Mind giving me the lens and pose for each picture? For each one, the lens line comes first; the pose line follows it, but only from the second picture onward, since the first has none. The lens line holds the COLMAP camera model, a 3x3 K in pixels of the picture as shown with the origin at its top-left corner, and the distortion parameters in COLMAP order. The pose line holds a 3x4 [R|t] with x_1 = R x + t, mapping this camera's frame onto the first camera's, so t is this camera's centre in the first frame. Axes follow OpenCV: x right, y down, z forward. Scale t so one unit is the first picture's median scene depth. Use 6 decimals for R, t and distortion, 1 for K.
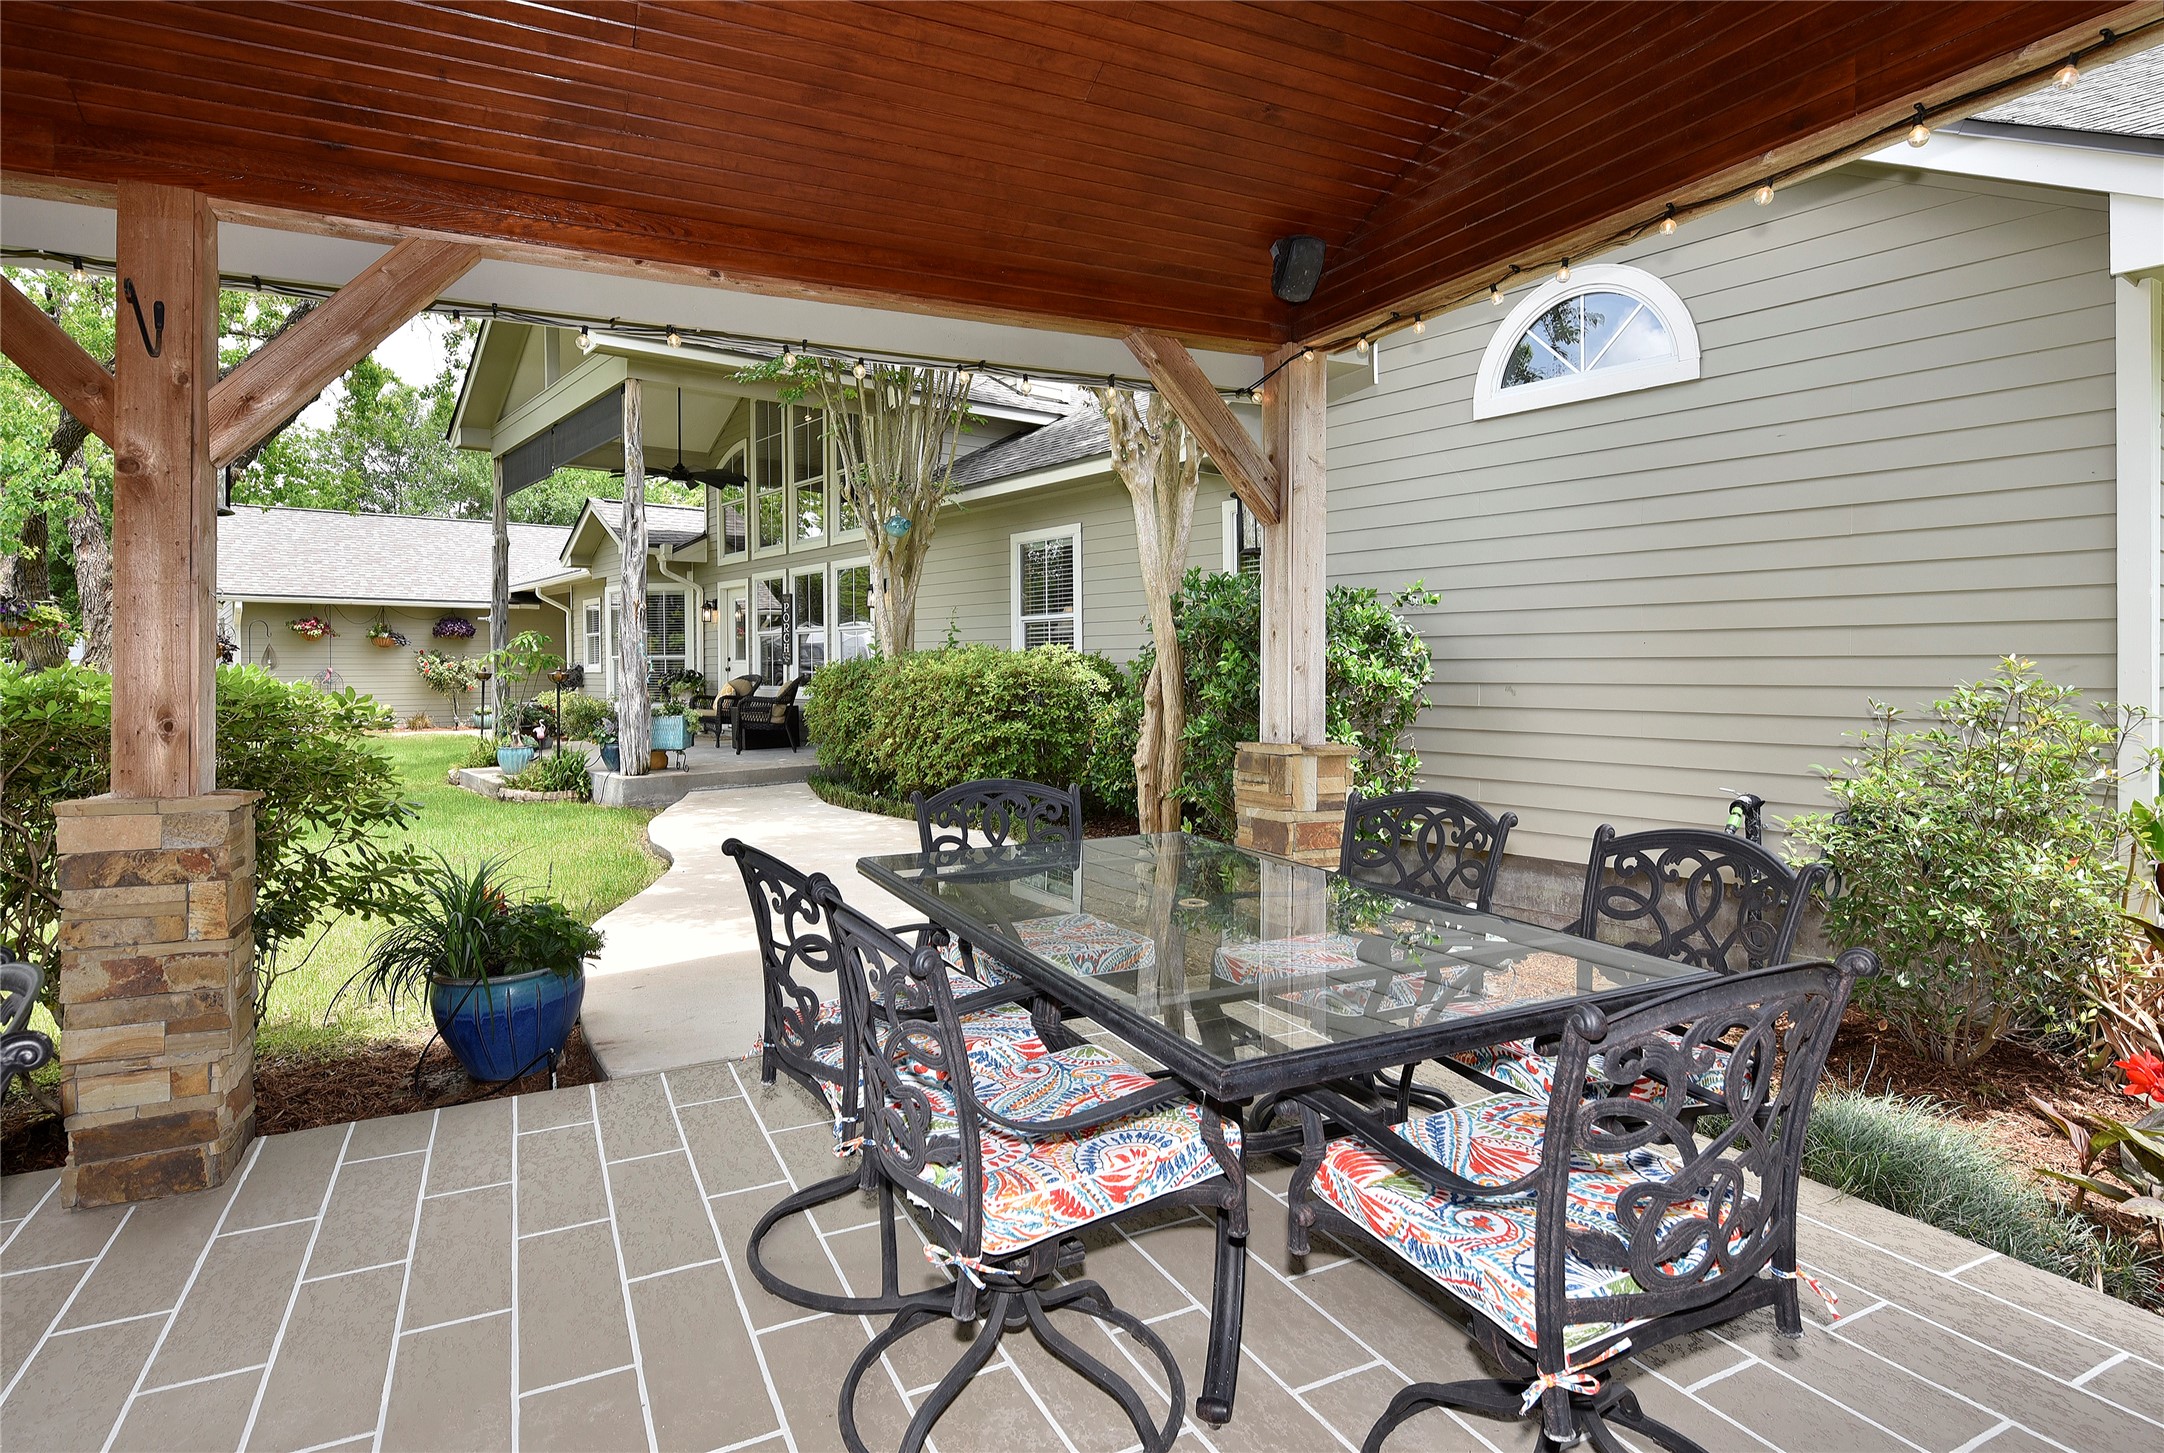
lens RADIAL K [[1154.0, 0, 1095.0], [0, 1154.0, 662.0], [0, 0, 1]] dist [-0.000260, -0.000187]
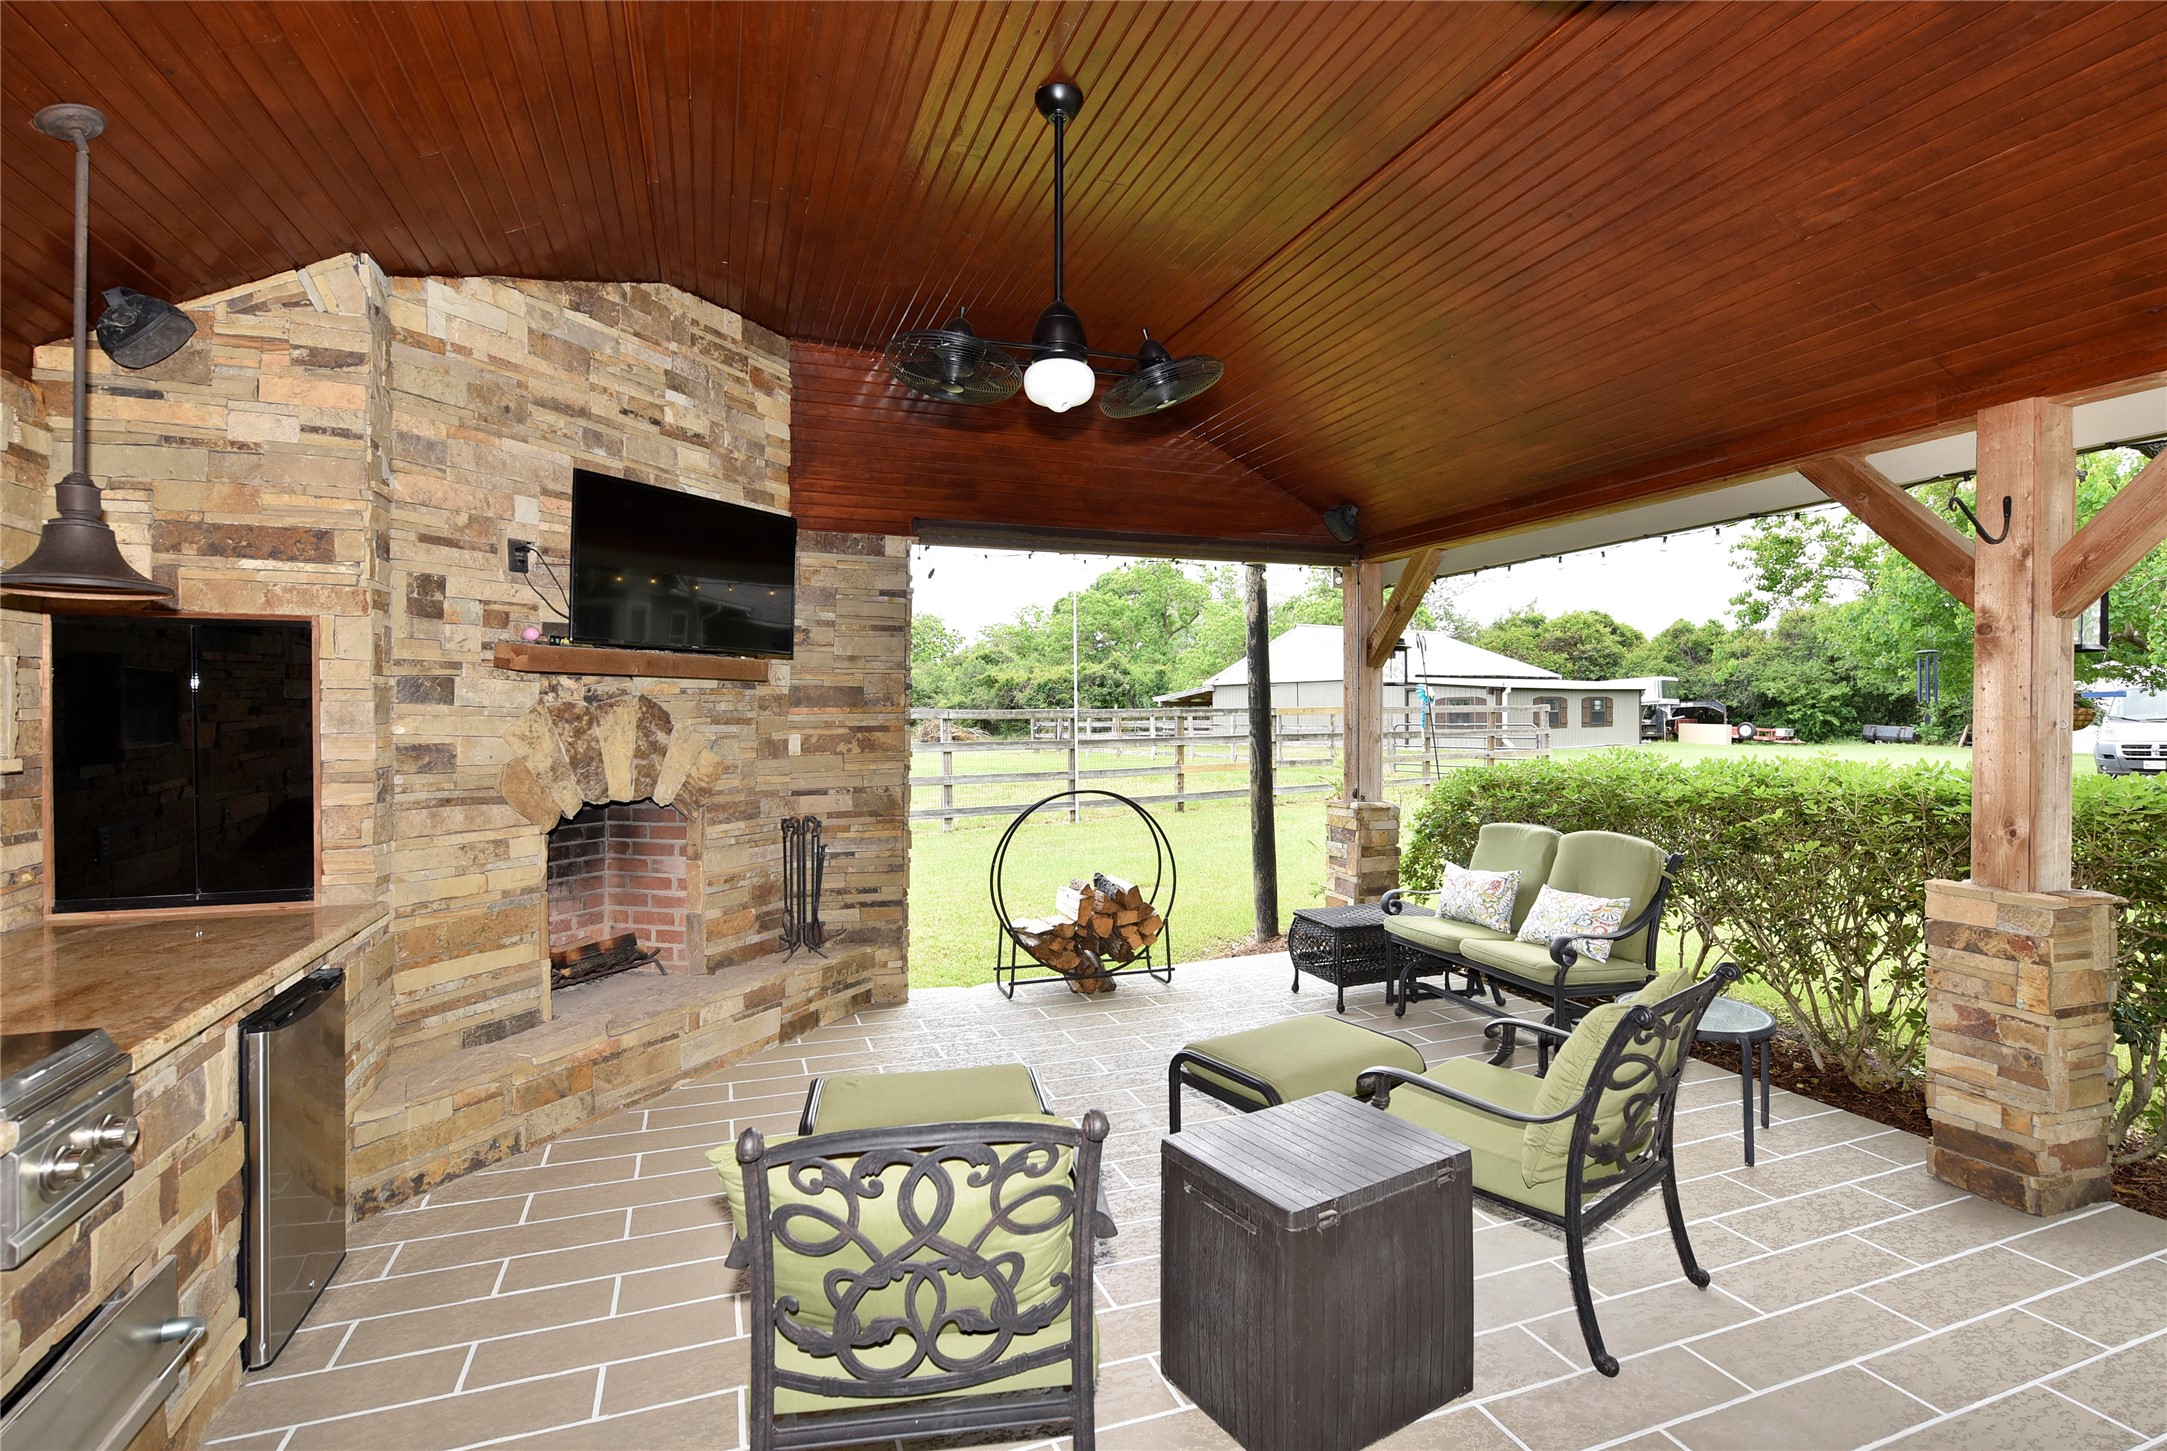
lens RADIAL K [[1038.5, 0, 1087.4], [0, 1038.5, 720.1], [0, 0, 1]] dist [-0.001406, -0.000378]
pose [[-0.105231, 0.013189, -0.994360, 0.432453], [0.001471, 0.999913, 0.013107, -0.085675], [0.994447, -0.000083, -0.105241, 0.120856]]
